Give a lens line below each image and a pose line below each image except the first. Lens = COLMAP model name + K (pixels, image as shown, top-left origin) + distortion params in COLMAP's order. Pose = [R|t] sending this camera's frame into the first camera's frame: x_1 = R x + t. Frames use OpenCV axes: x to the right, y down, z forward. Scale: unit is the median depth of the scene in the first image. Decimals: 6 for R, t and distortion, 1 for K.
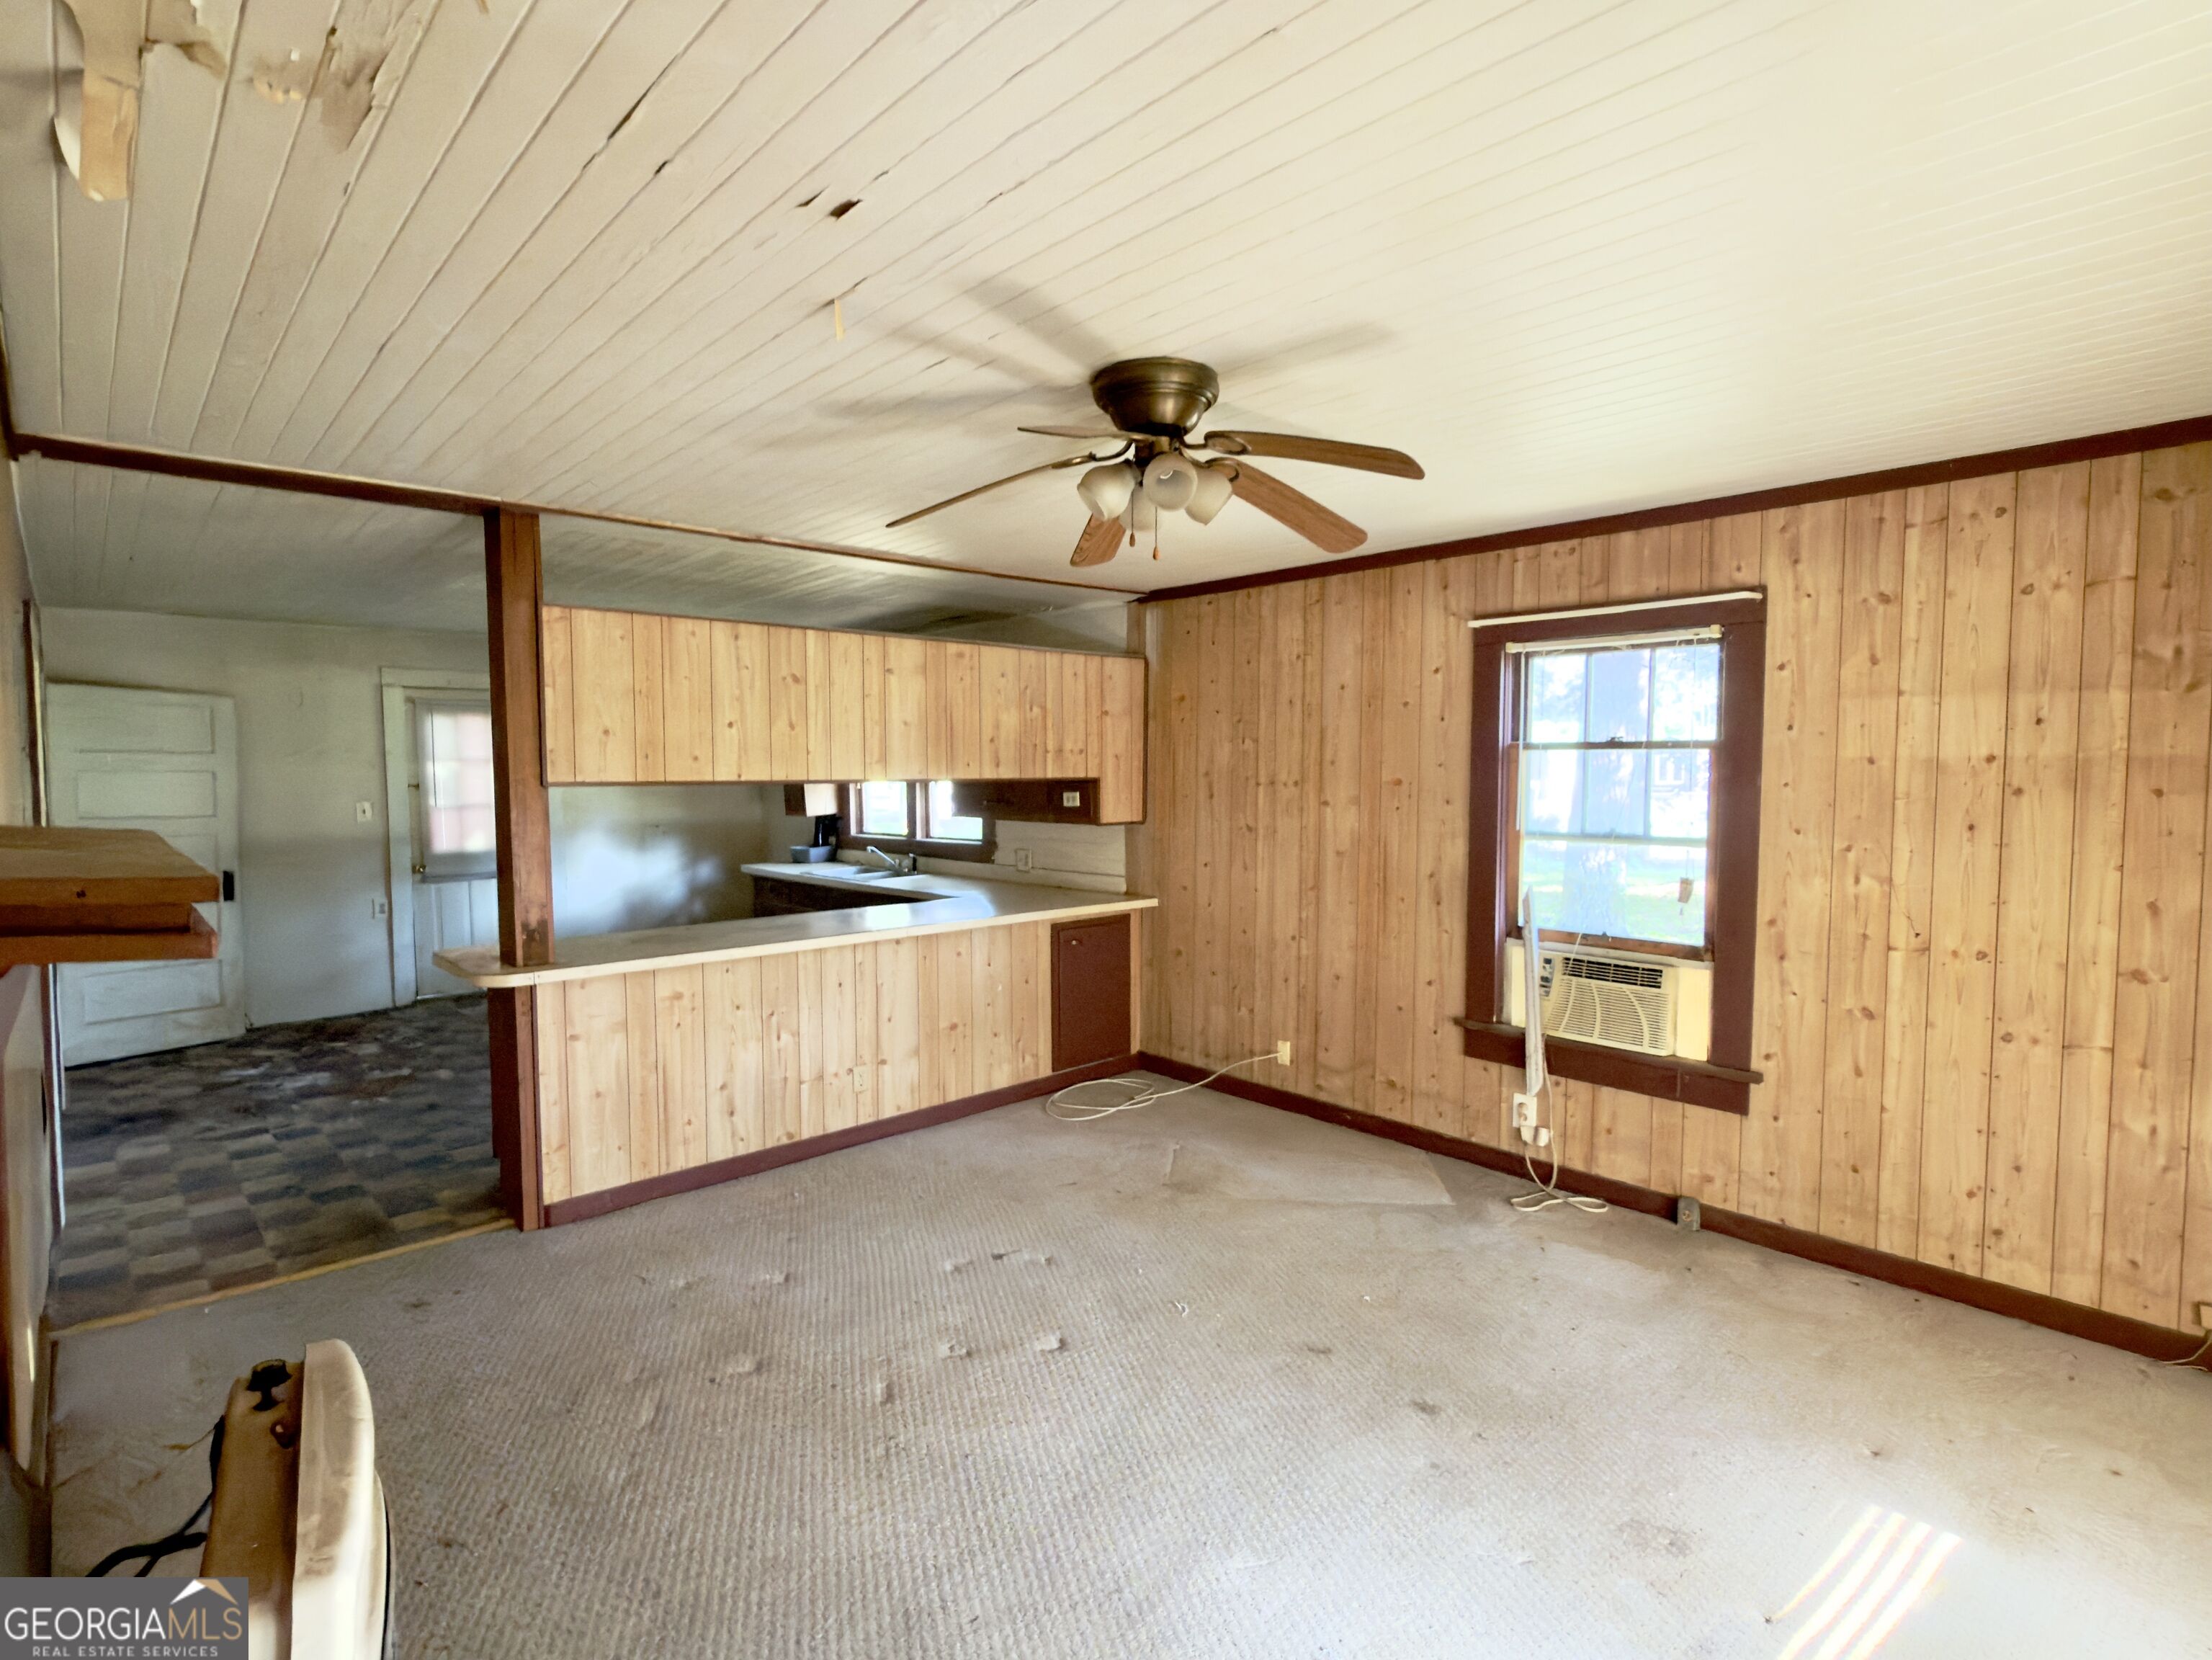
lens RADIAL K [[1088.0, 0, 1097.0], [0, 1088.0, 826.8], [0, 0, 1]] dist [0.000753, 0.000216]
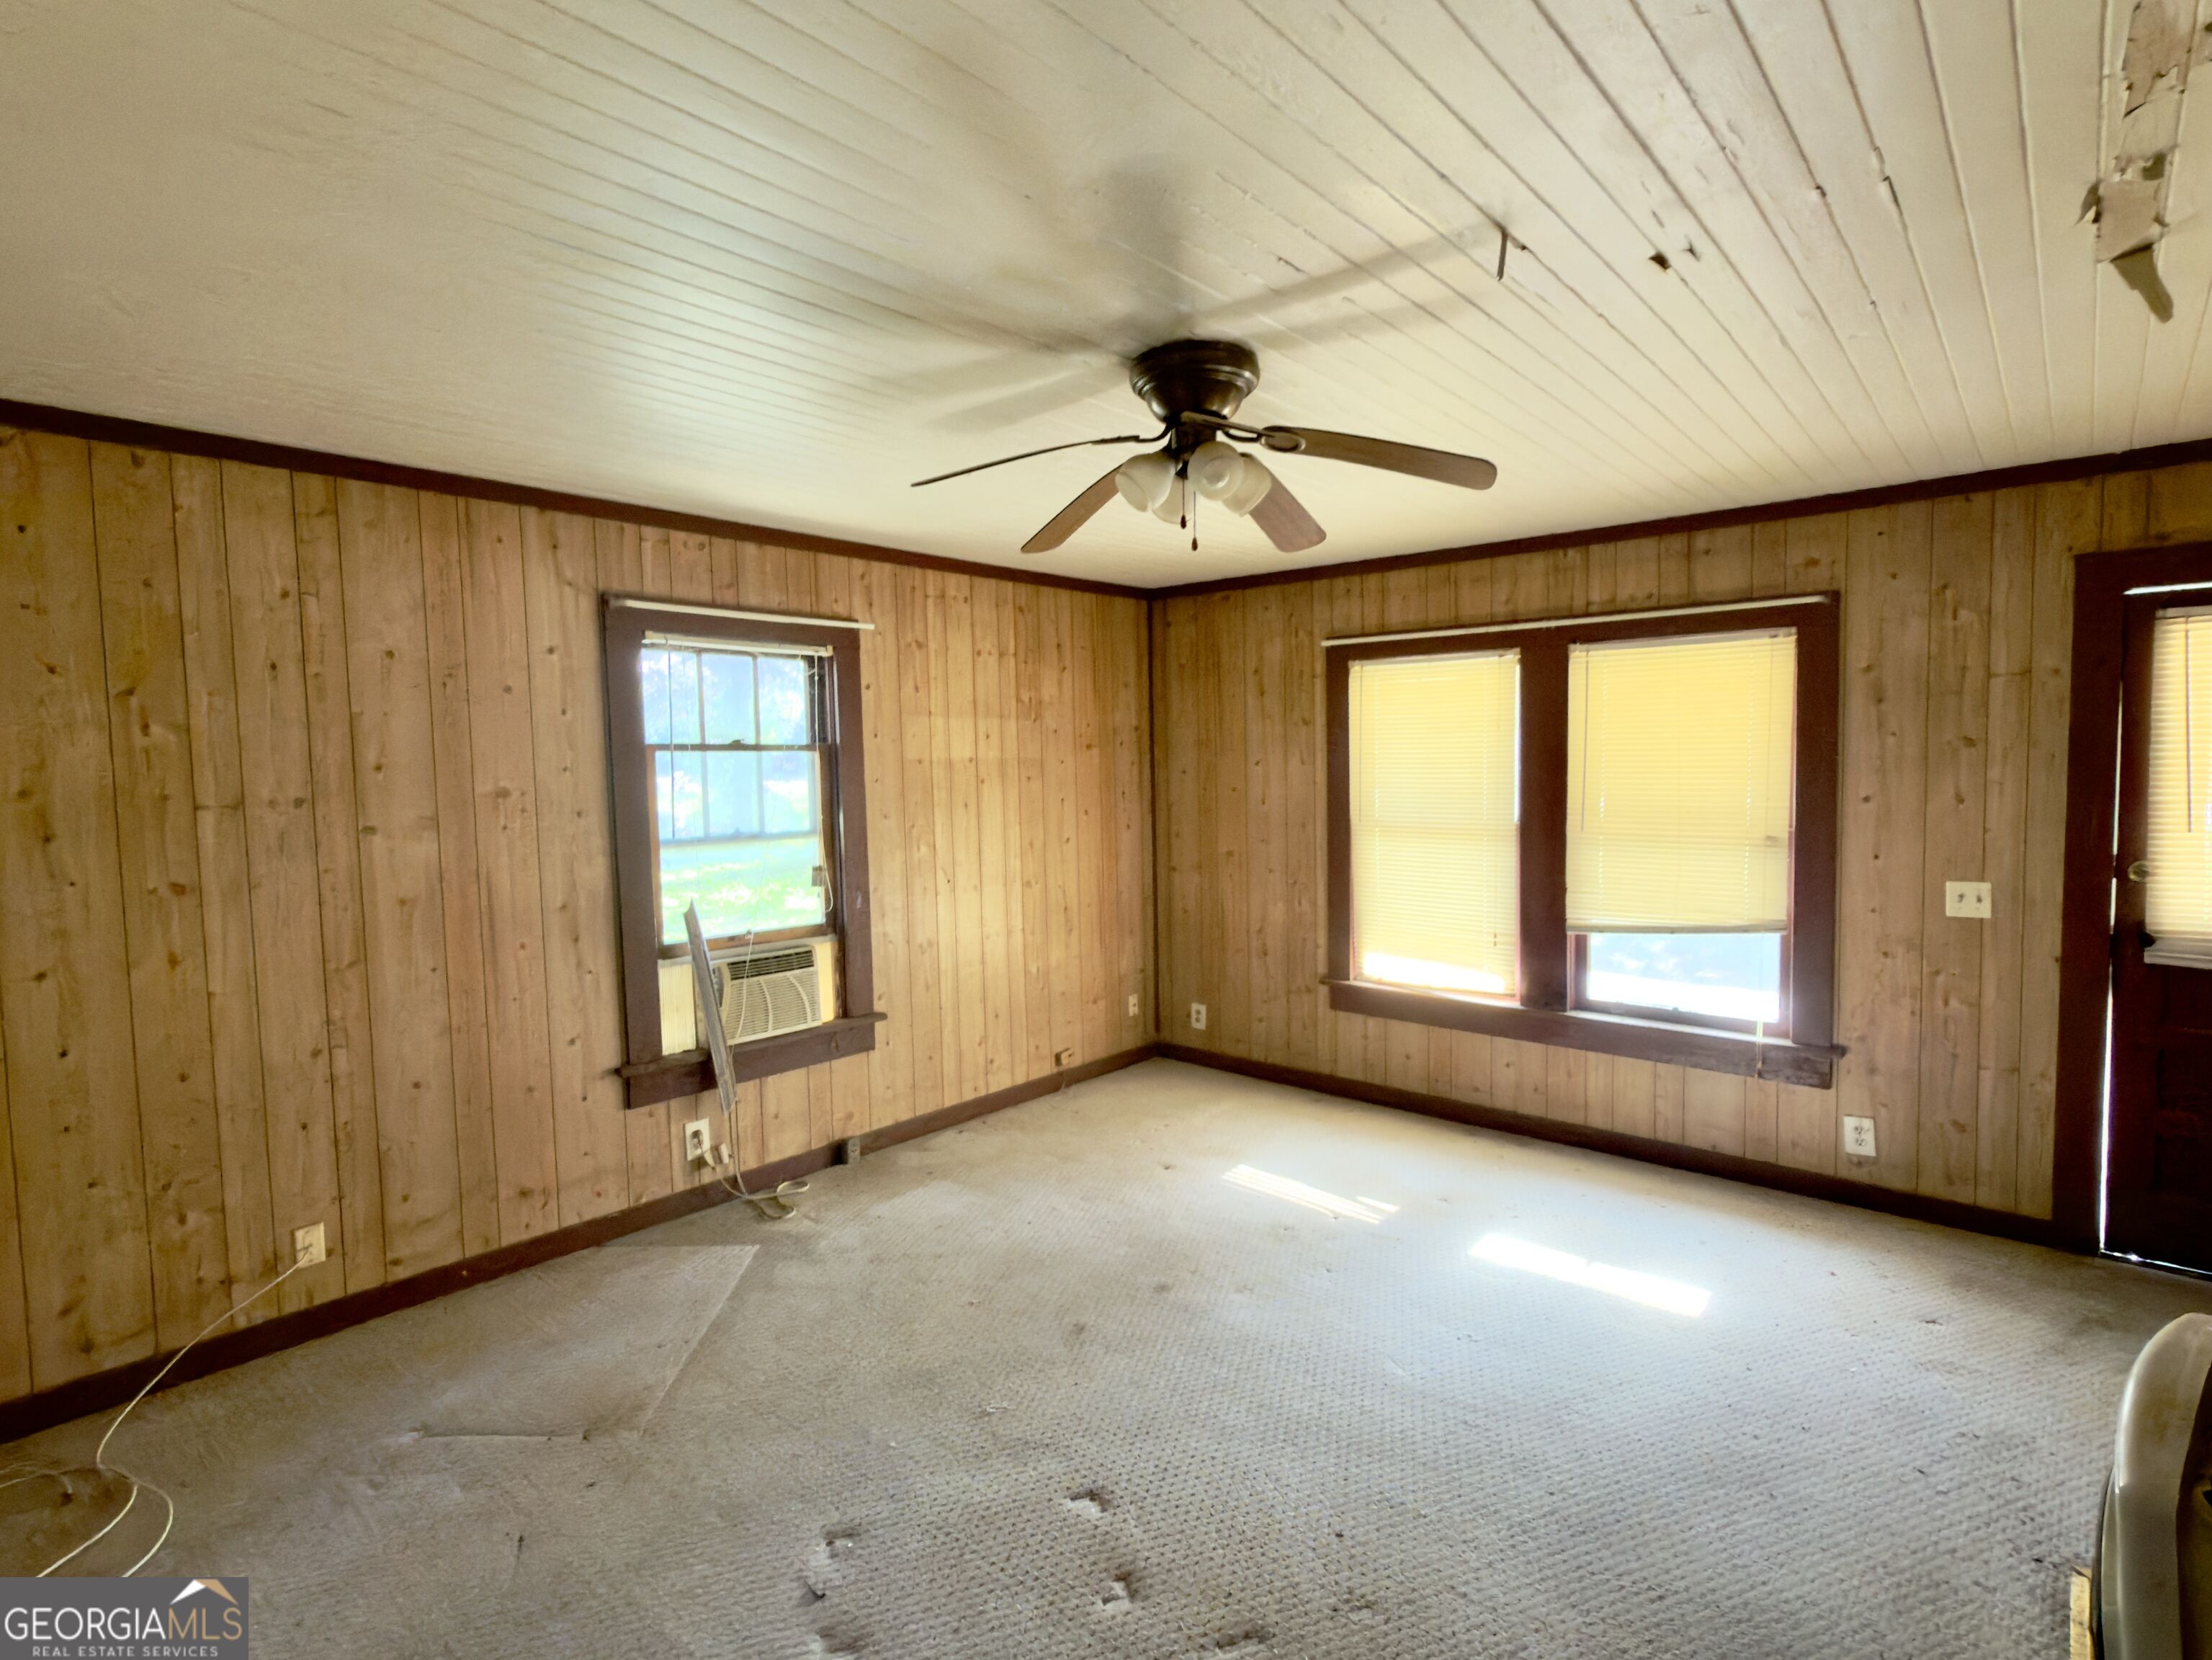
lens RADIAL K [[1103.2, 0, 1106.0], [0, 1103.2, 830.0], [0, 0, 1]] dist [-0.000923, 0.000171]
pose [[-0.092544, -0.060640, 0.993860, -0.579431], [0.069250, 0.995335, 0.067178, -0.042389], [-0.993298, 0.075042, -0.087913, 0.734866]]
